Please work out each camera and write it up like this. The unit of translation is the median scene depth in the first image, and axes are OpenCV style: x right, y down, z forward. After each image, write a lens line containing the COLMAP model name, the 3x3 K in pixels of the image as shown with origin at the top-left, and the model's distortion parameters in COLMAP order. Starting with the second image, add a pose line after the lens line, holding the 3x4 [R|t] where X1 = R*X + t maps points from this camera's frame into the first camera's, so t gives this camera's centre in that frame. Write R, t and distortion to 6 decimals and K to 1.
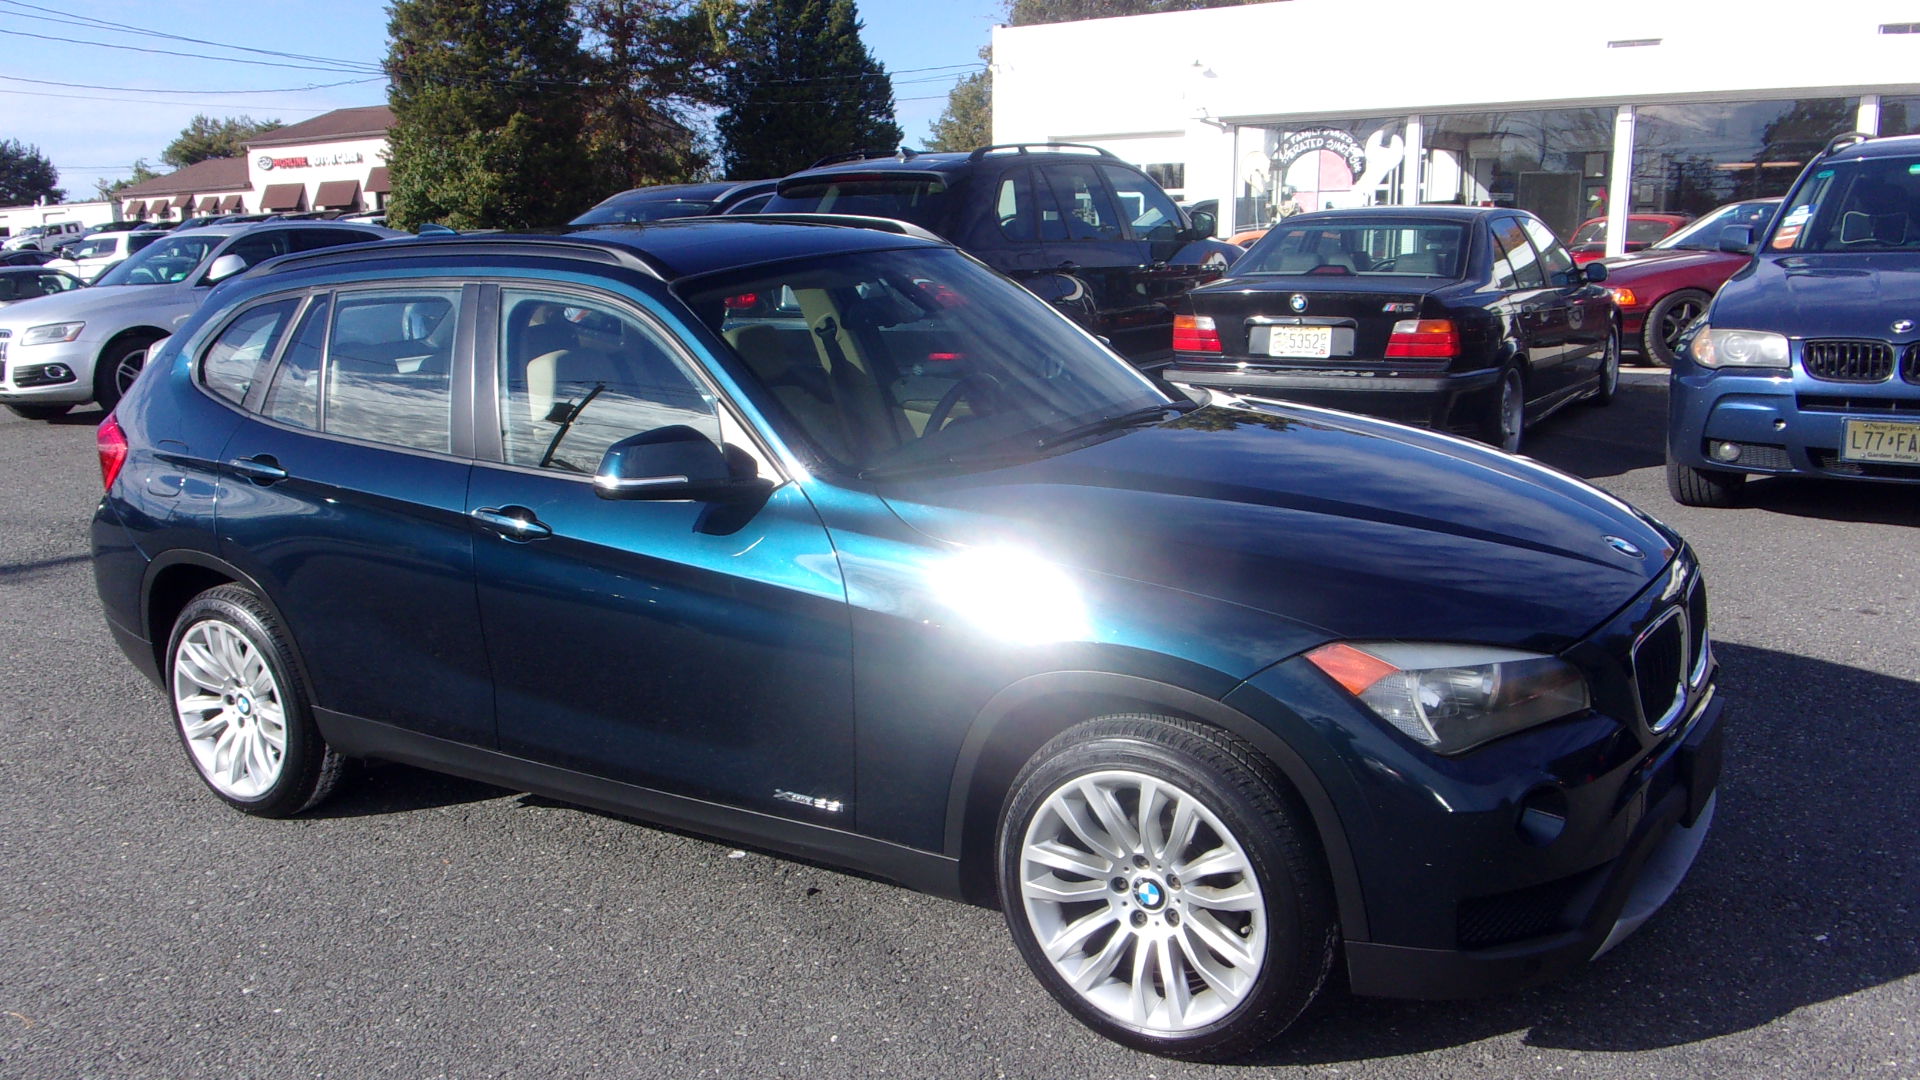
lens RADIAL K [[1681.0, 0, 953.9], [0, 1681.0, 540.9], [0, 0, 1]] dist [0.006311, -0.006935]
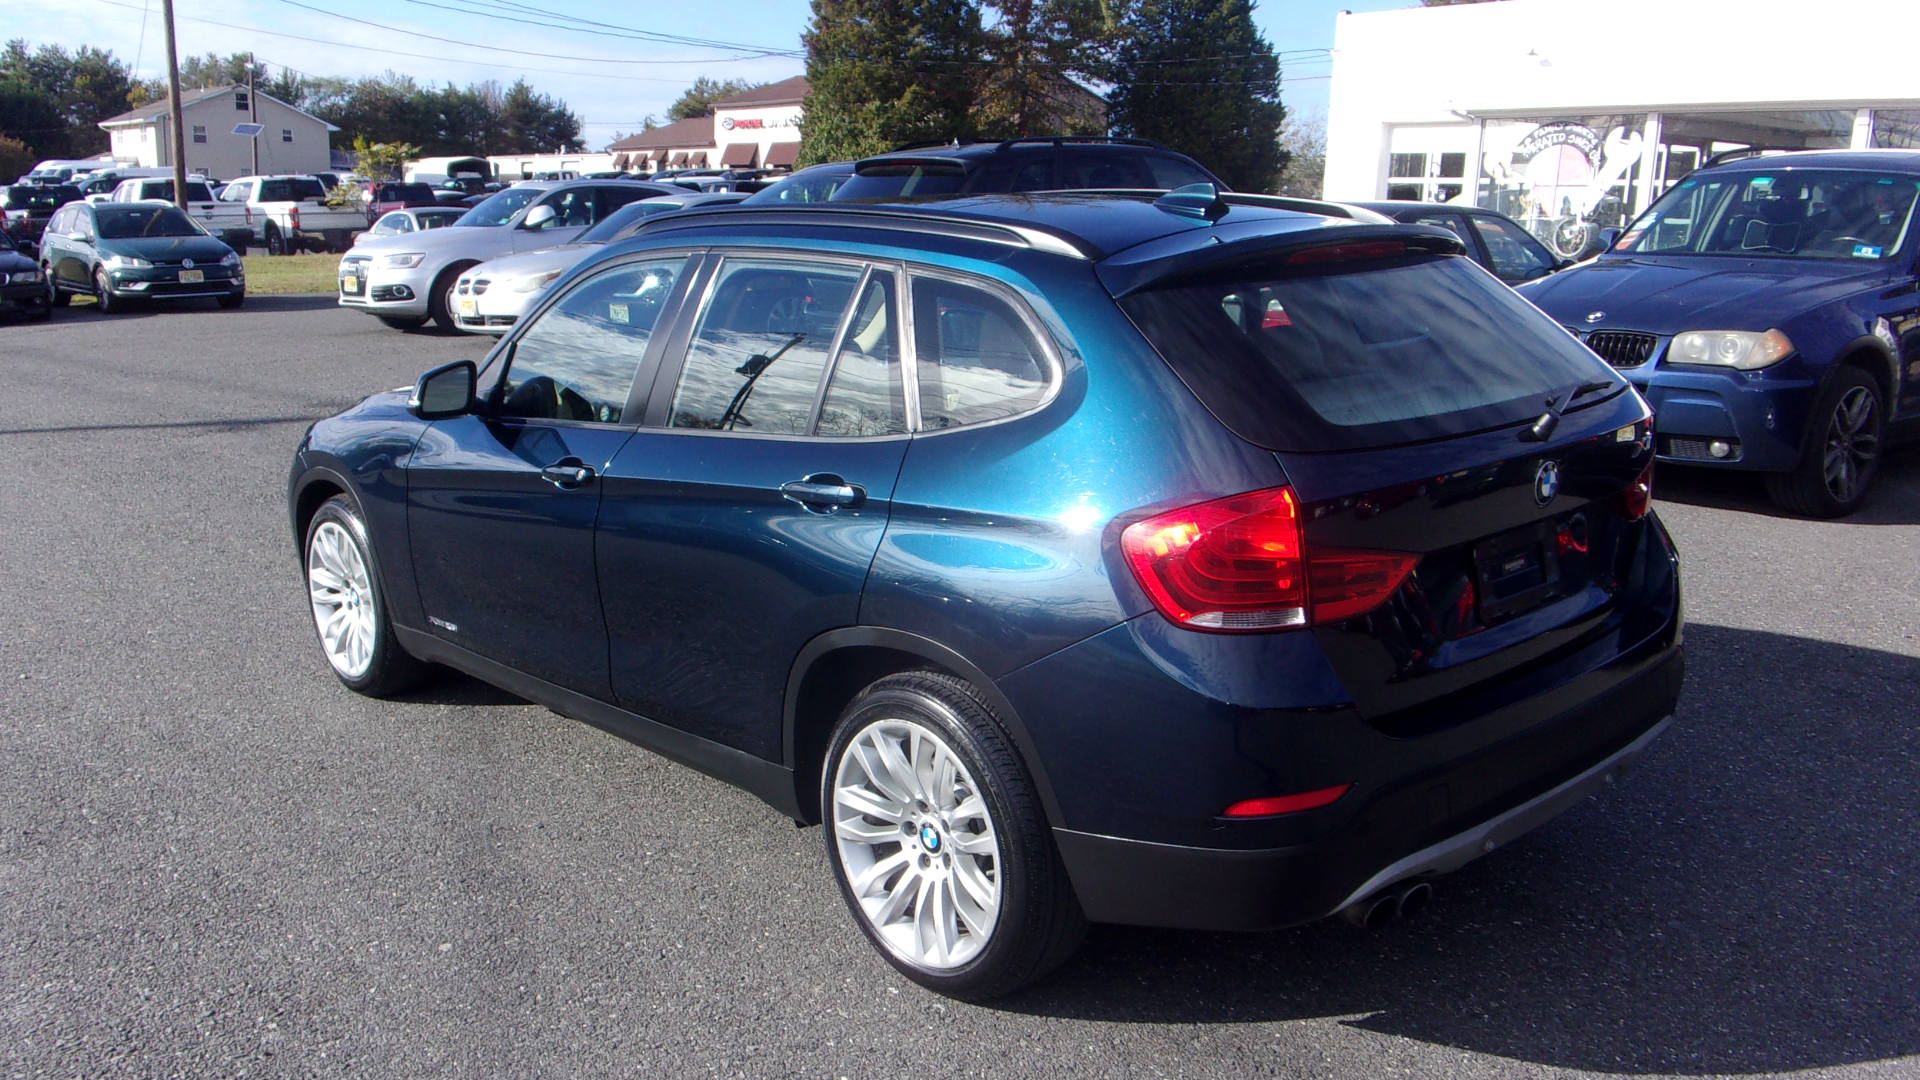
lens RADIAL K [[1681.0, 0, 965.5], [0, 1681.0, 529.9], [0, 0, 1]] dist [0.006311, -0.006935]
pose [[0.963492, 0.088678, -0.252624, 0.357247], [-0.086087, 0.996060, 0.021313, 0.024887], [0.253519, 0.001213, 0.967330, -0.199588]]
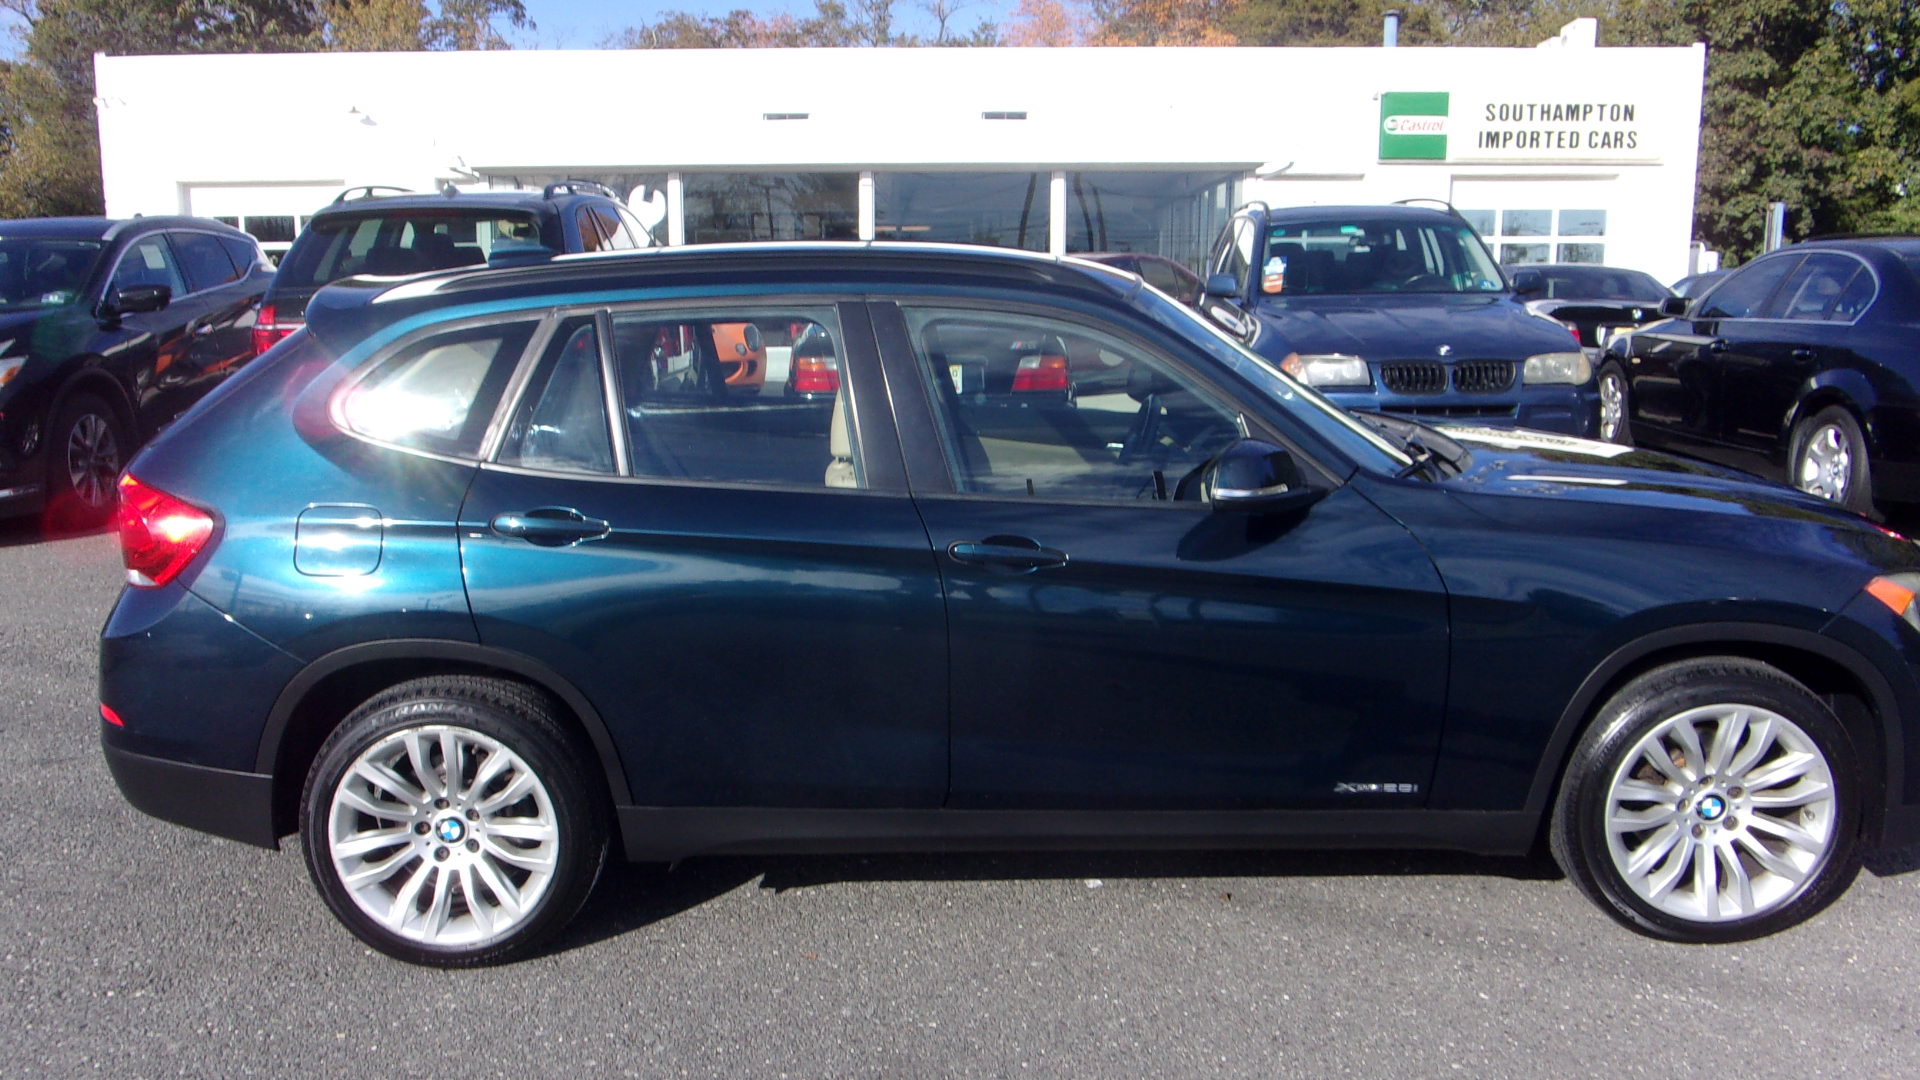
lens RADIAL K [[1681.0, 0, 960.9], [0, 1681.0, 552.5], [0, 0, 1]] dist [0.006311, -0.006935]
pose [[0.840214, -0.078546, 0.536536, -0.350237], [0.093942, 0.995577, -0.001366, -0.005780], [-0.534055, 0.051551, 0.843876, 0.101999]]
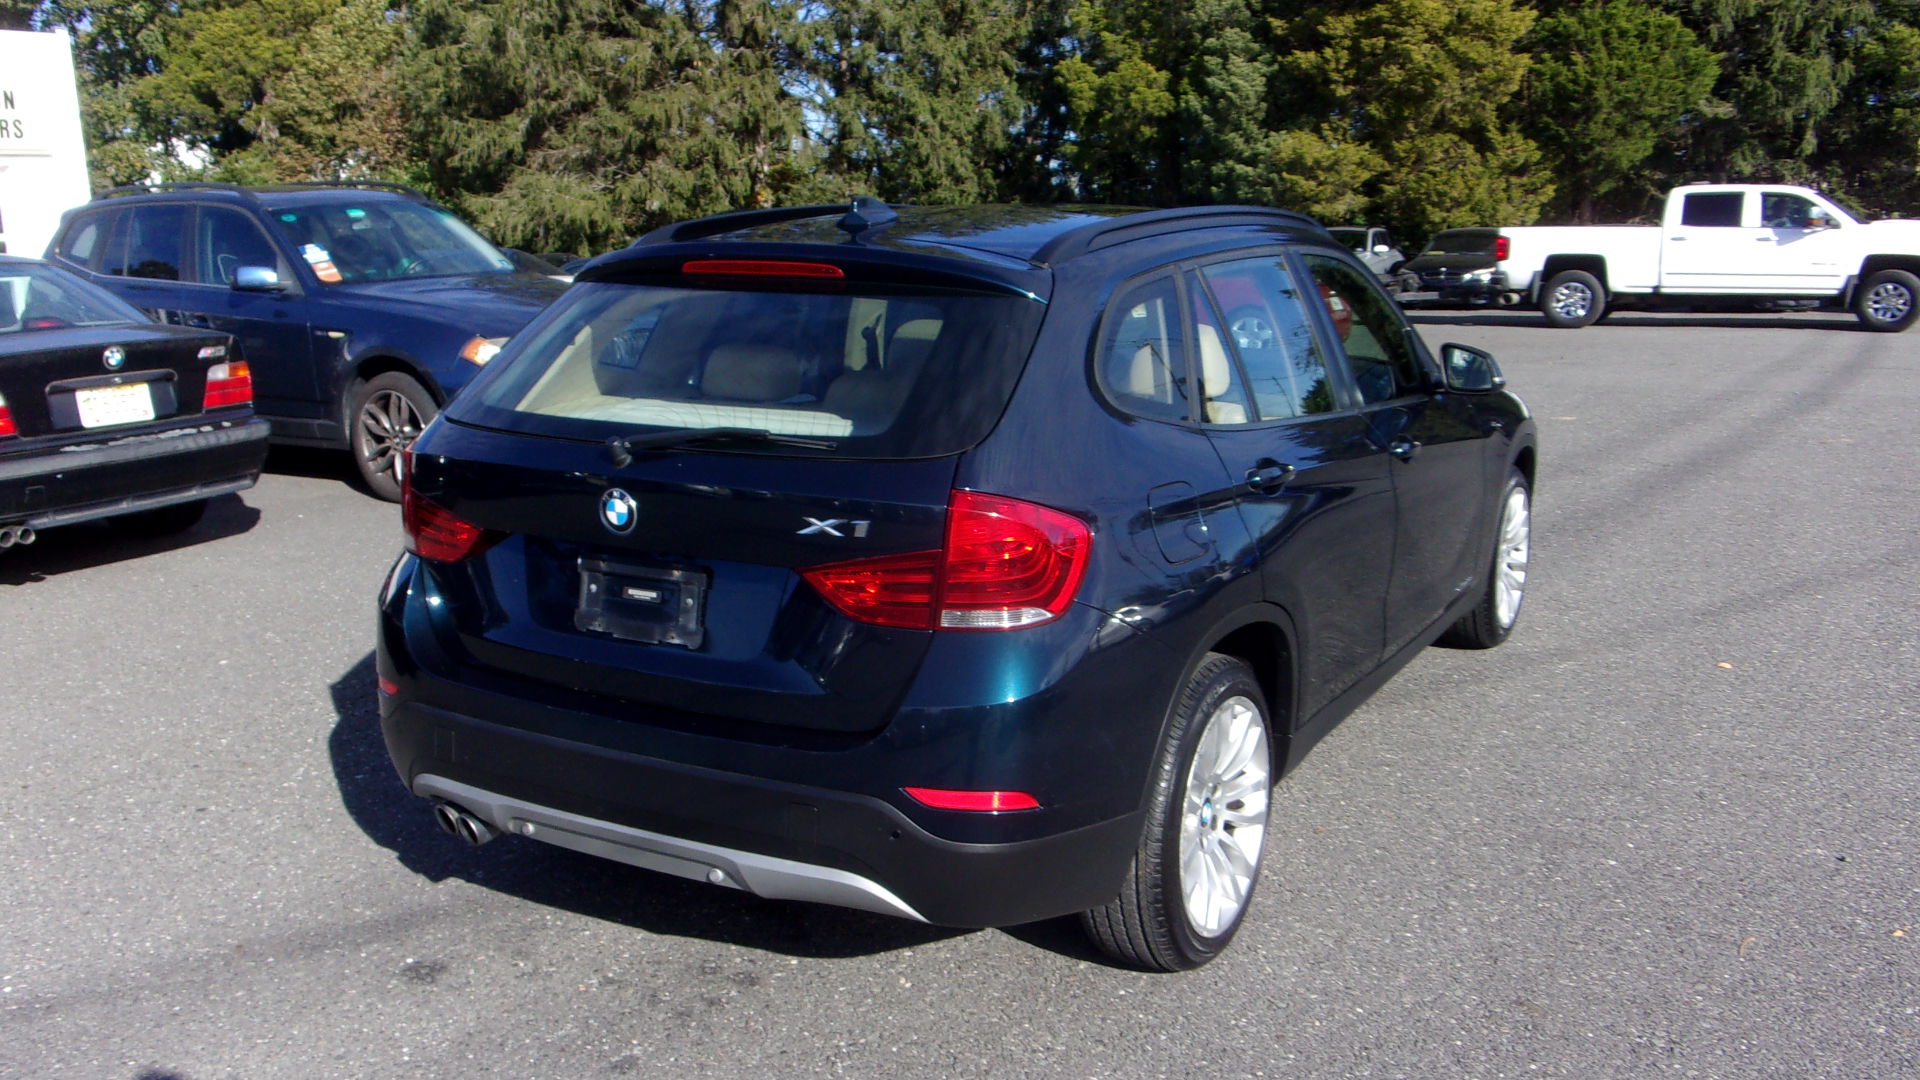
lens RADIAL K [[1681.0, 0, 981.2], [0, 1681.0, 531.1], [0, 0, 1]] dist [0.006311, -0.006935]
pose [[-0.016246, -0.167398, 0.985756, -0.634479], [0.232189, 0.958303, 0.166563, -0.096246], [-0.972535, 0.231587, 0.023299, 0.566326]]
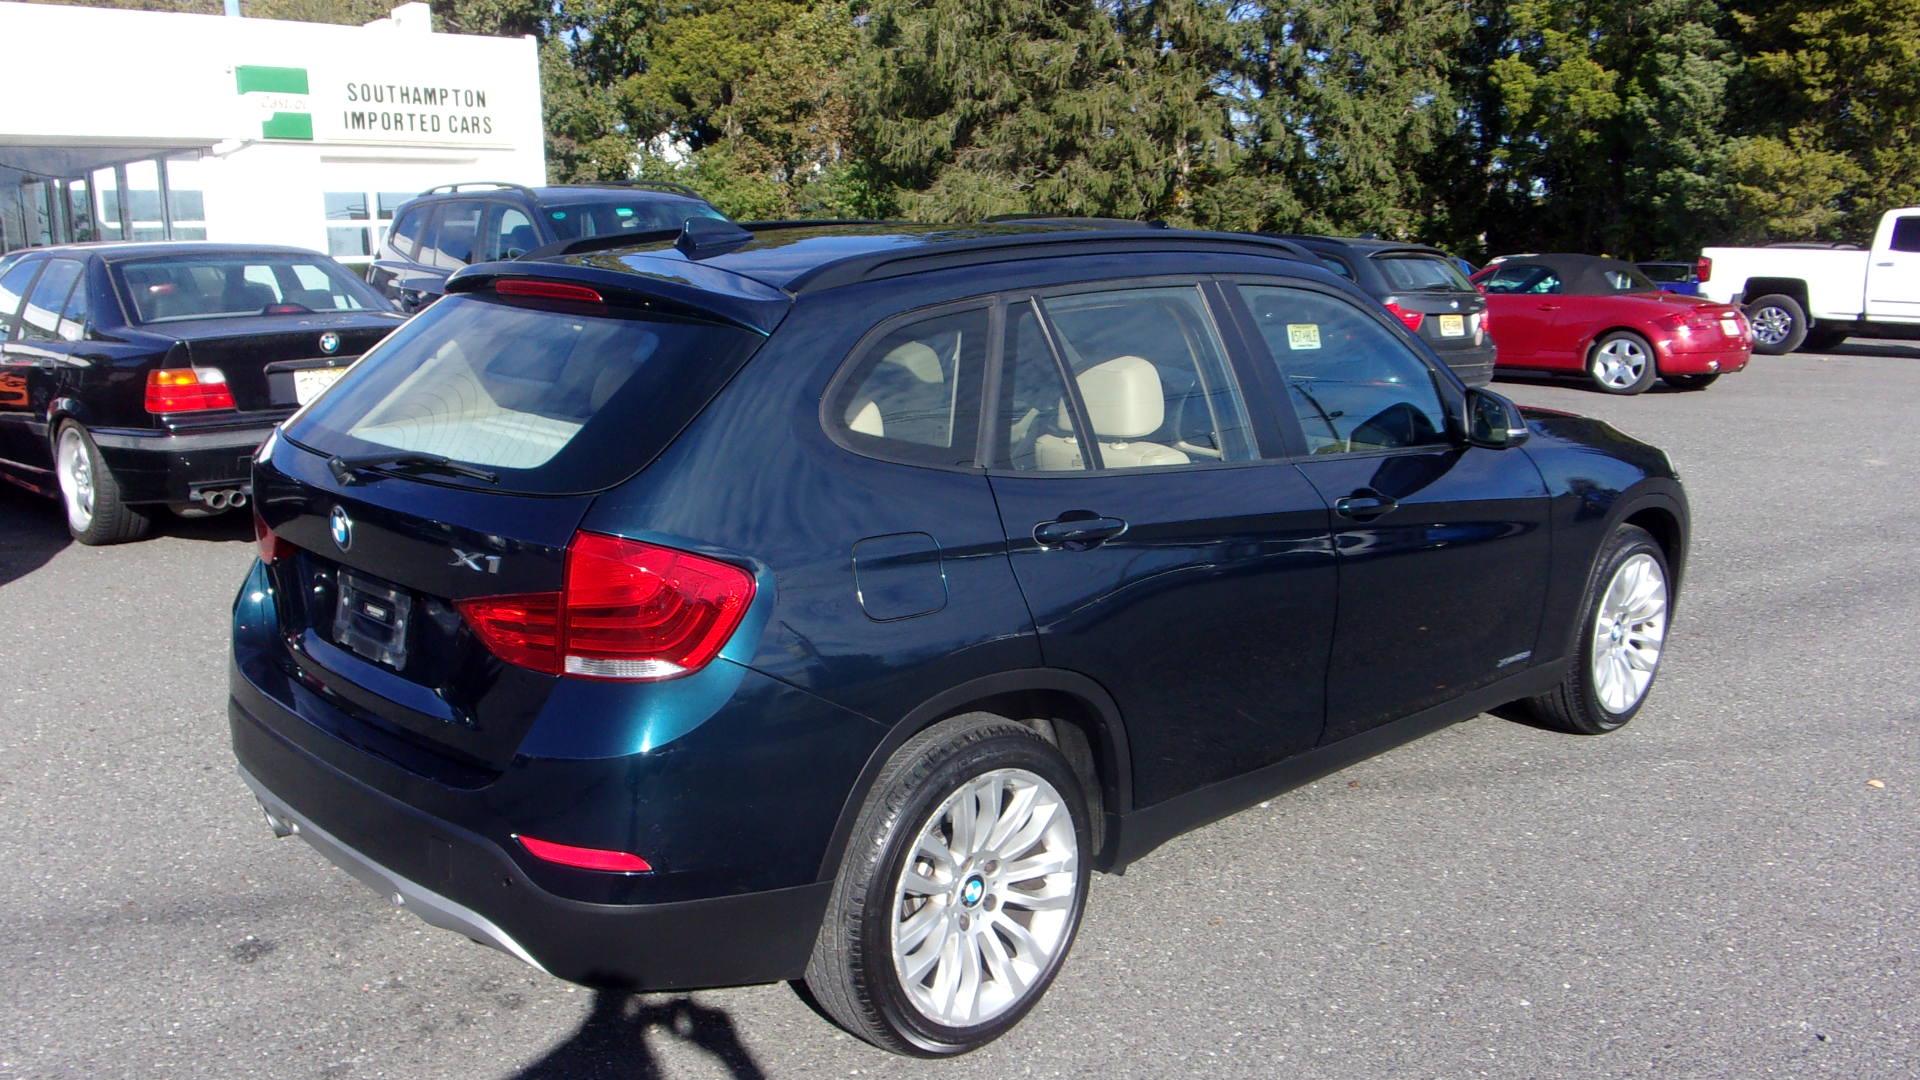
lens RADIAL K [[1681.0, 0, 970.1], [0, 1681.0, 531.2], [0, 0, 1]] dist [0.006311, -0.006935]
pose [[0.253610, -0.159423, 0.954079, -0.591002], [0.200250, 0.973611, 0.109457, -0.070292], [-0.946352, 0.163295, 0.278842, 0.417992]]
